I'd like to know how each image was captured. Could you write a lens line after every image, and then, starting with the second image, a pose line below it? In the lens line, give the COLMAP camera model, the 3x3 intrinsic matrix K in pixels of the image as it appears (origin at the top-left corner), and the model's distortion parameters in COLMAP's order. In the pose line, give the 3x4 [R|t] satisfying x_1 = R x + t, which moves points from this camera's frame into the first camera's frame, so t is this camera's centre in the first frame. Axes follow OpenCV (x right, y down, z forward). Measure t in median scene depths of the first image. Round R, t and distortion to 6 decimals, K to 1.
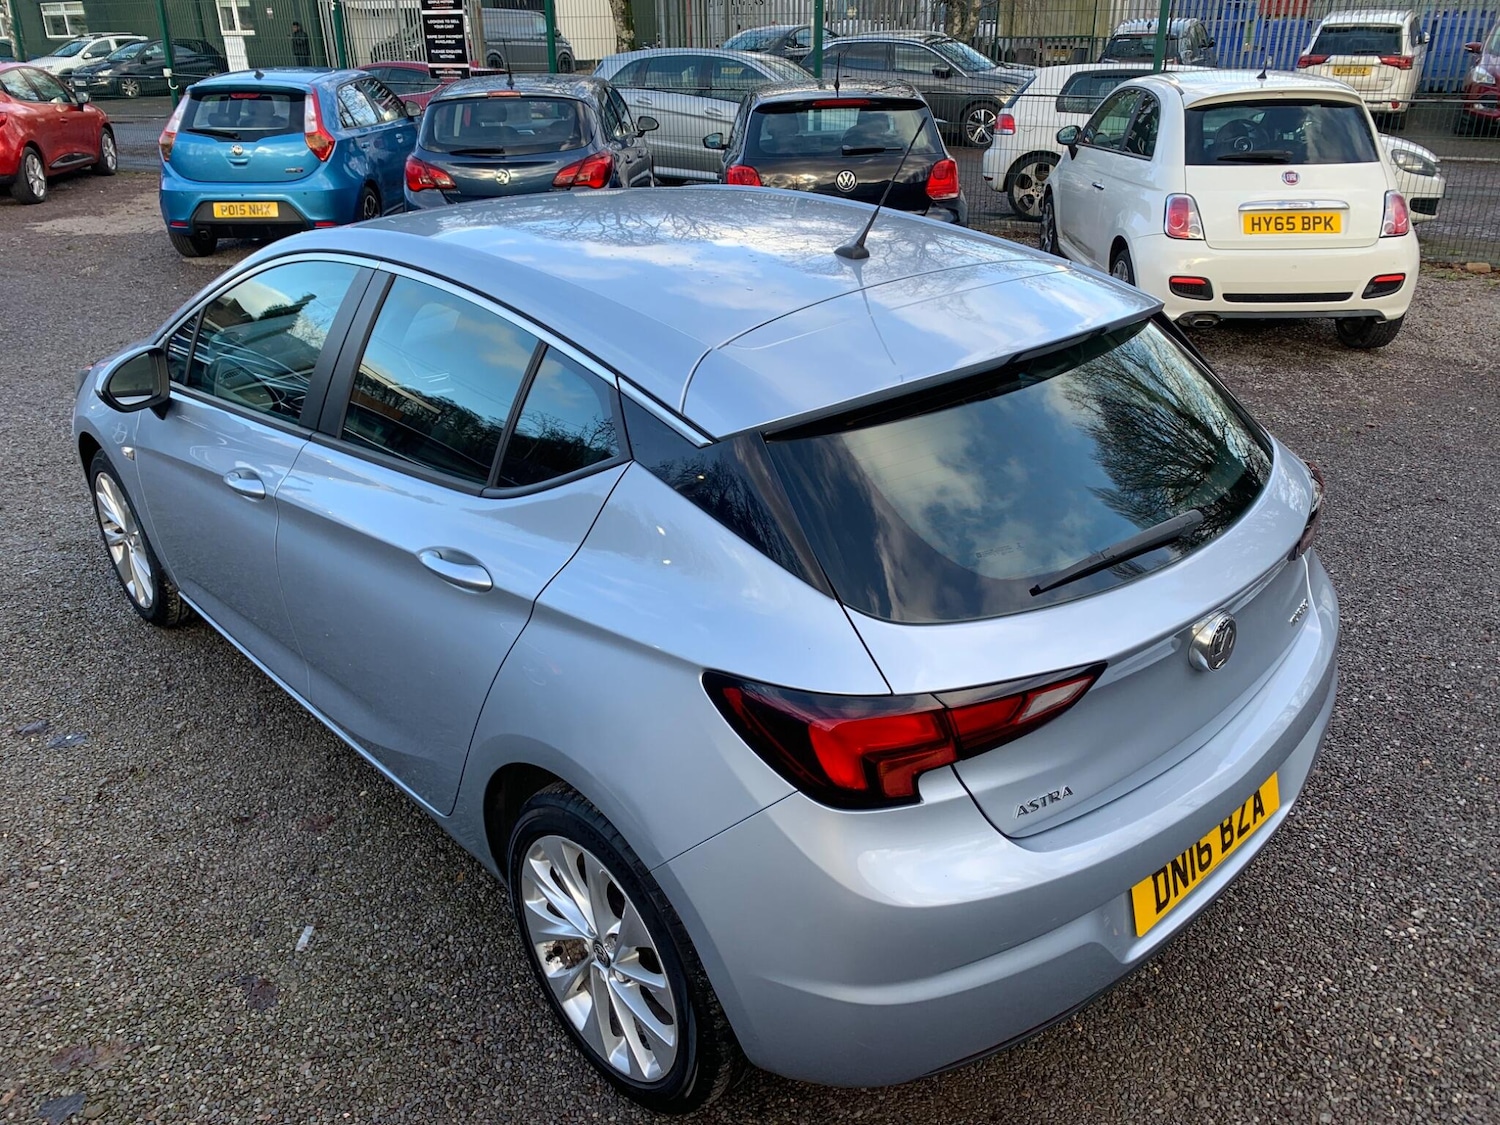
lens RADIAL K [[1155.2, 0, 762.8], [0, 1155.2, 549.4], [0, 0, 1]] dist [0.005875, -0.009608]
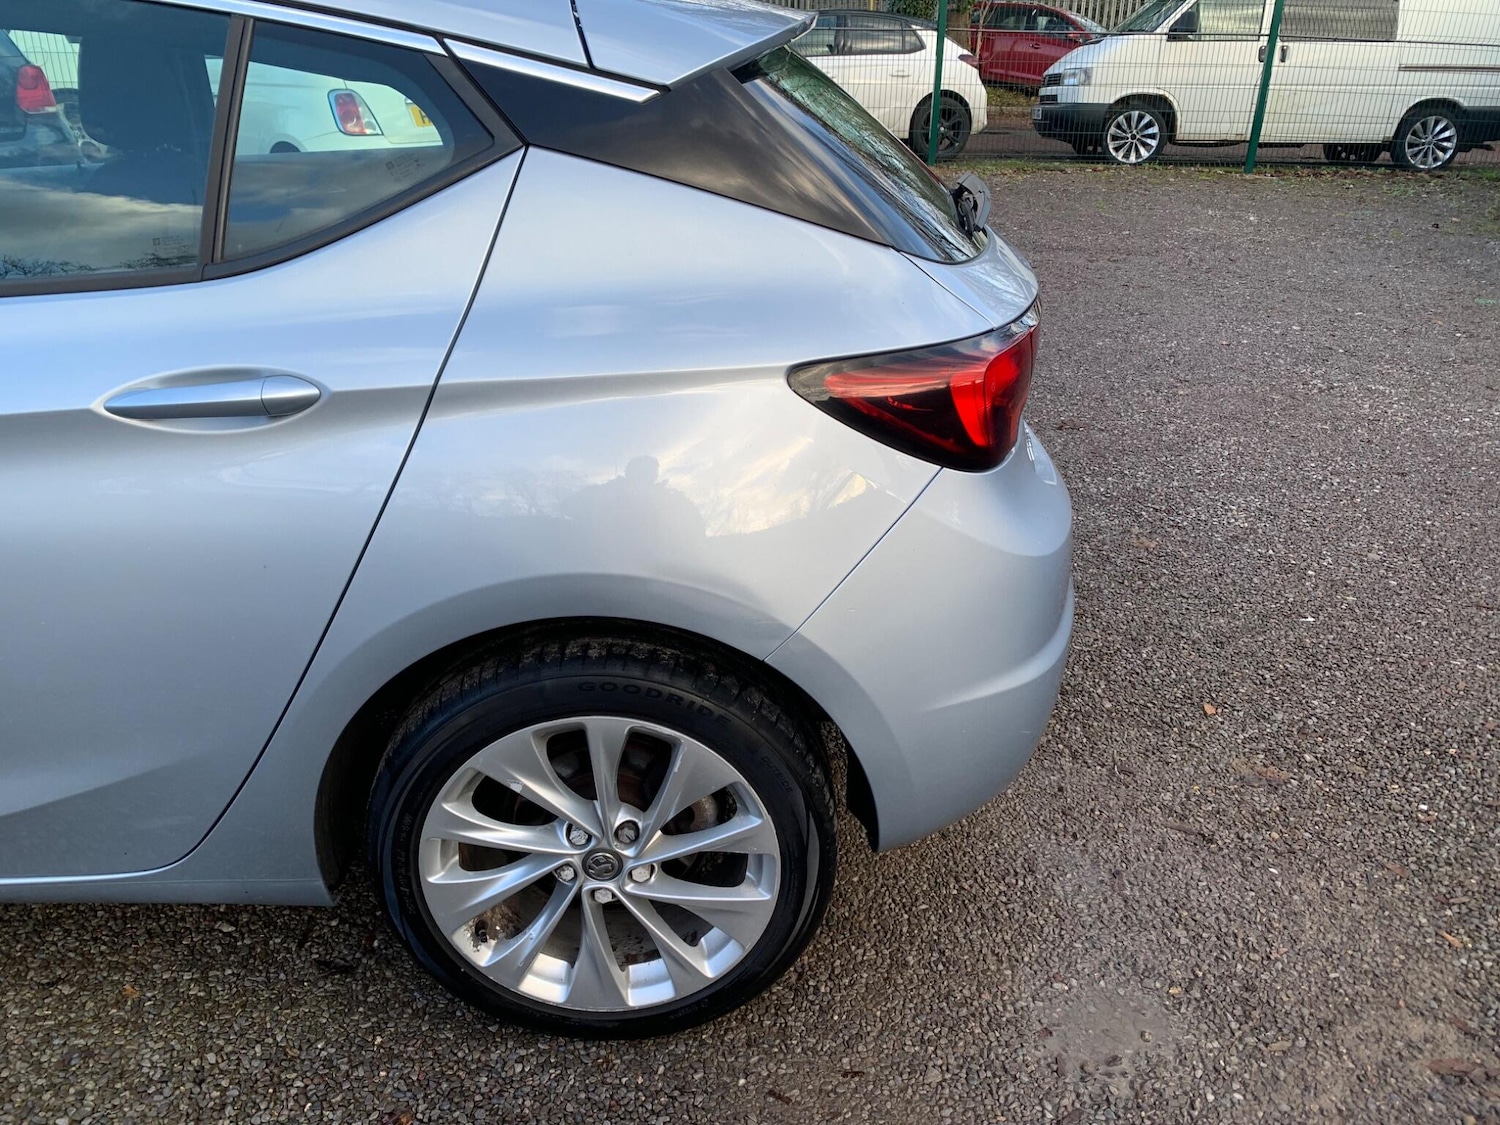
lens RADIAL K [[1155.2, 0, 753.0], [0, 1155.2, 552.6], [0, 0, 1]] dist [0.005875, -0.009608]
pose [[0.667610, -0.287260, 0.686862, -0.174722], [0.282113, 0.951376, 0.123680, 0.033232], [-0.688992, 0.111203, 0.716188, 0.130527]]
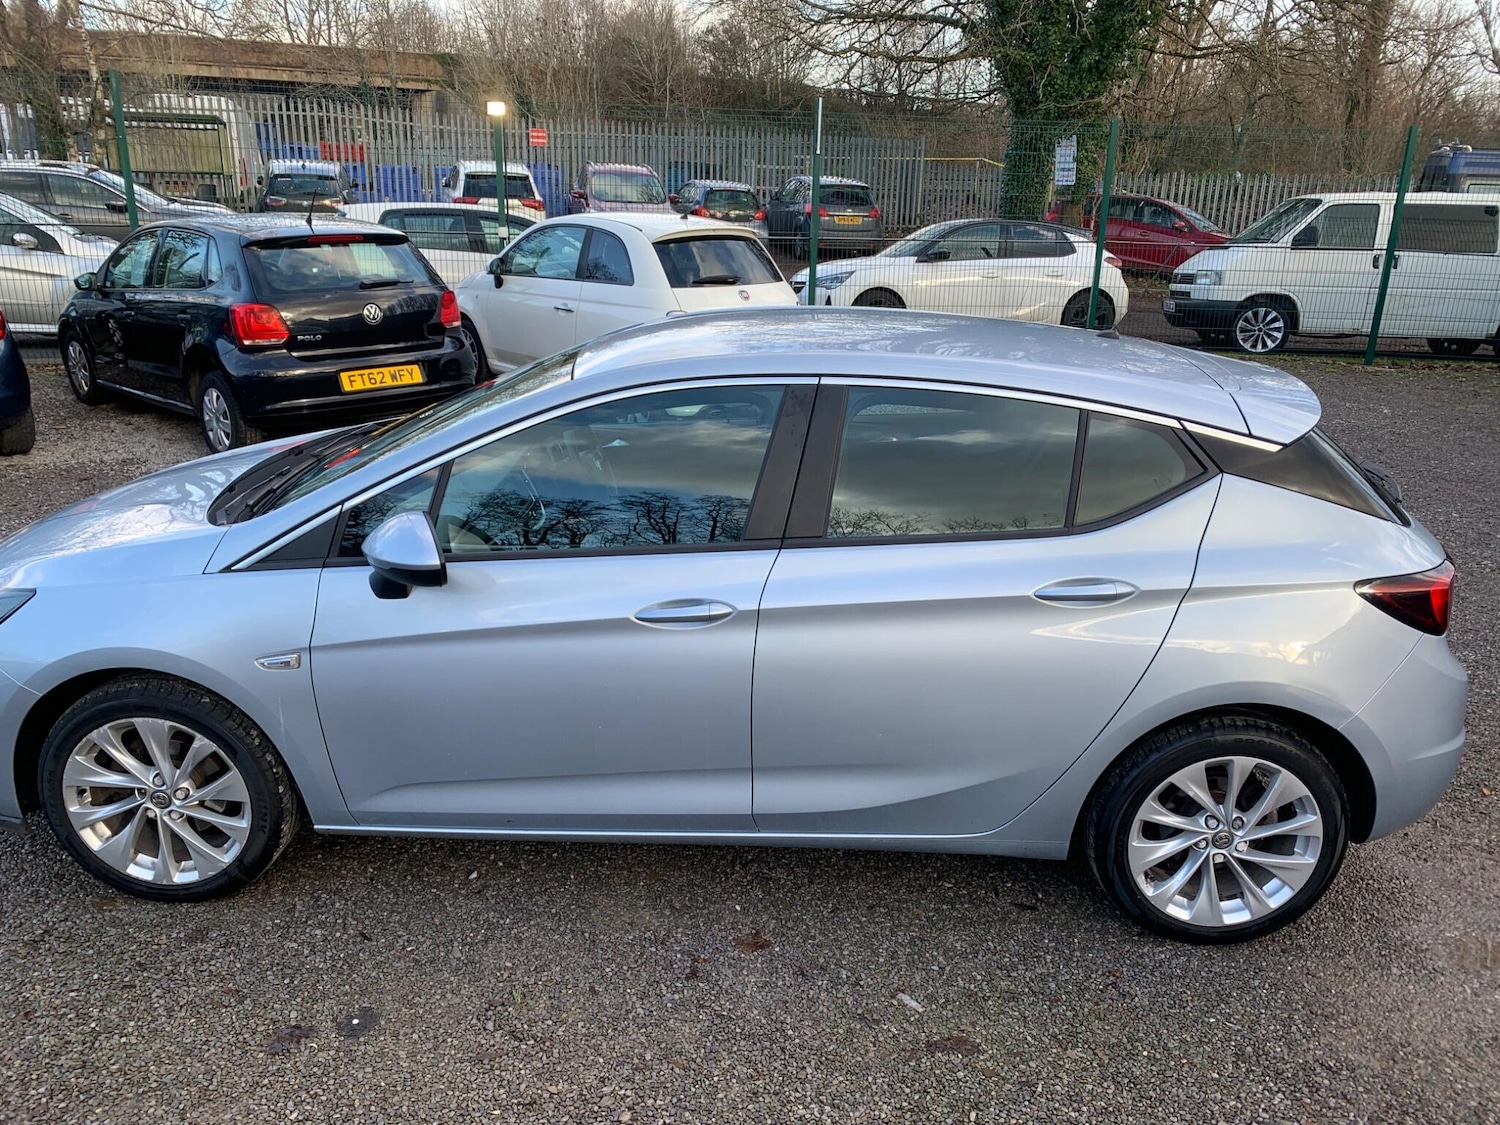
lens RADIAL K [[1155.2, 0, 756.3], [0, 1155.2, 572.6], [0, 0, 1]] dist [0.005875, -0.009608]
pose [[0.704110, -0.197929, 0.681948, -0.467804], [0.257185, 0.966247, 0.014901, -0.039054], [-0.661879, 0.164895, 0.731249, 0.105397]]
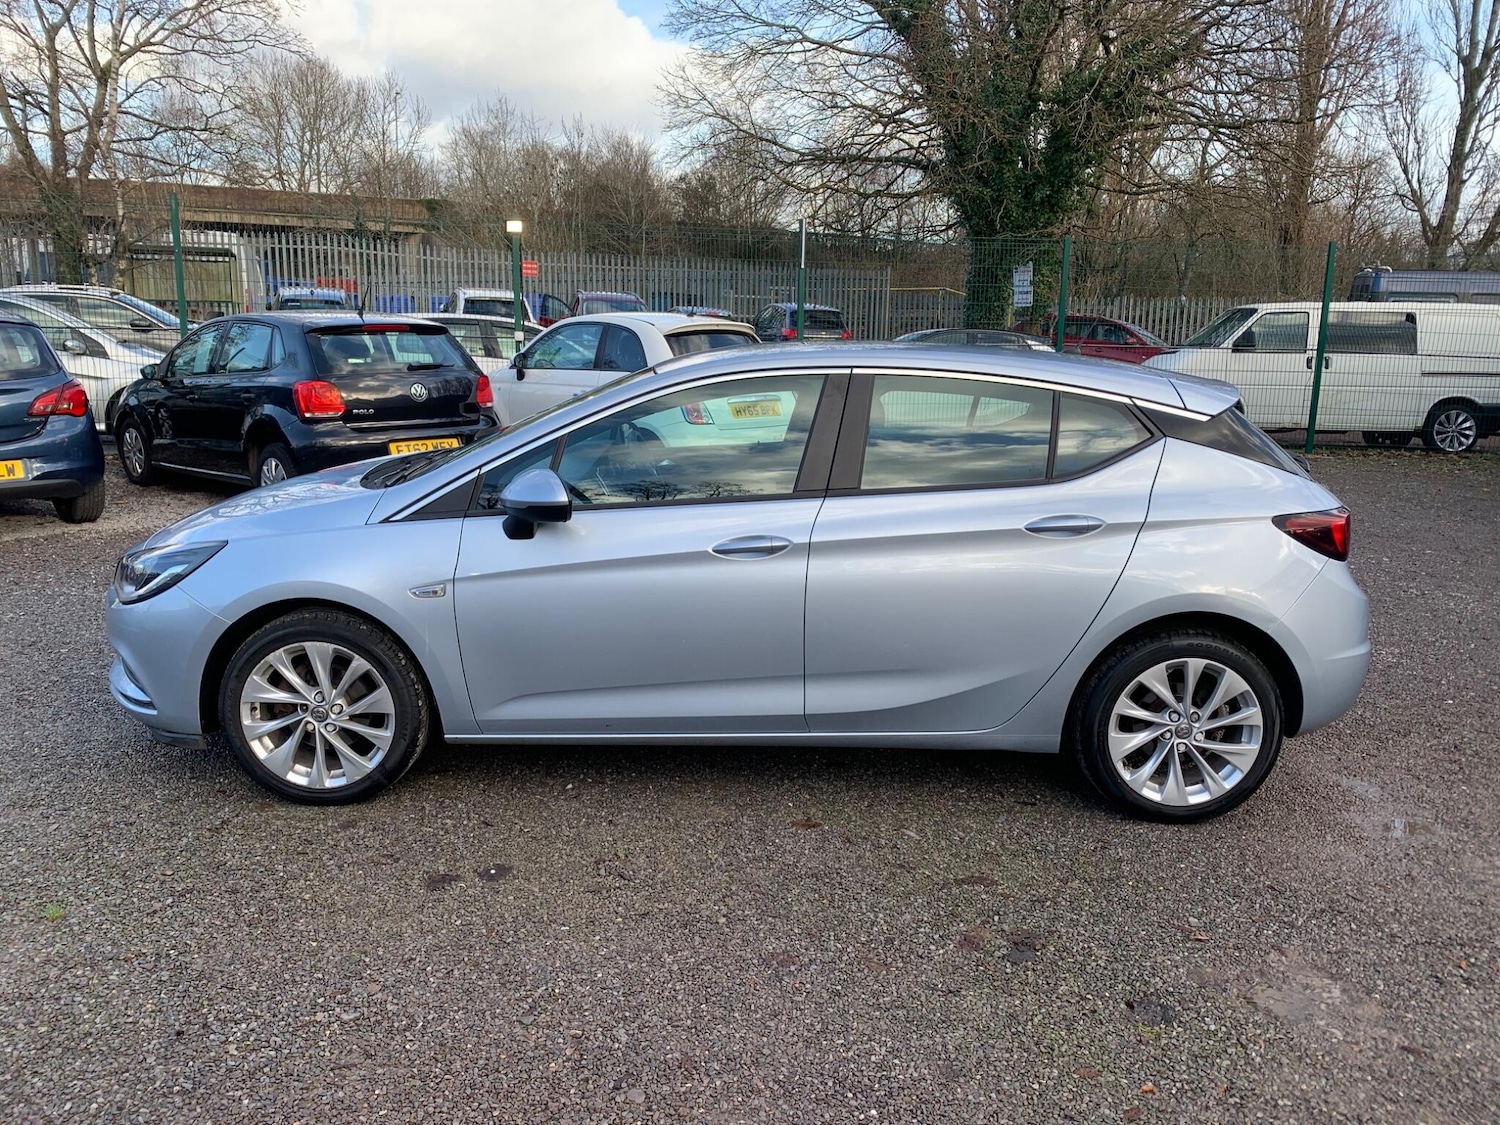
lens RADIAL K [[1155.2, 0, 753.8], [0, 1155.2, 563.4], [0, 0, 1]] dist [0.005875, -0.009608]
pose [[0.686270, -0.123145, 0.716847, -0.588876], [0.270481, 0.958090, -0.094356, 0.034902], [-0.675184, 0.258647, 0.690817, 0.063990]]
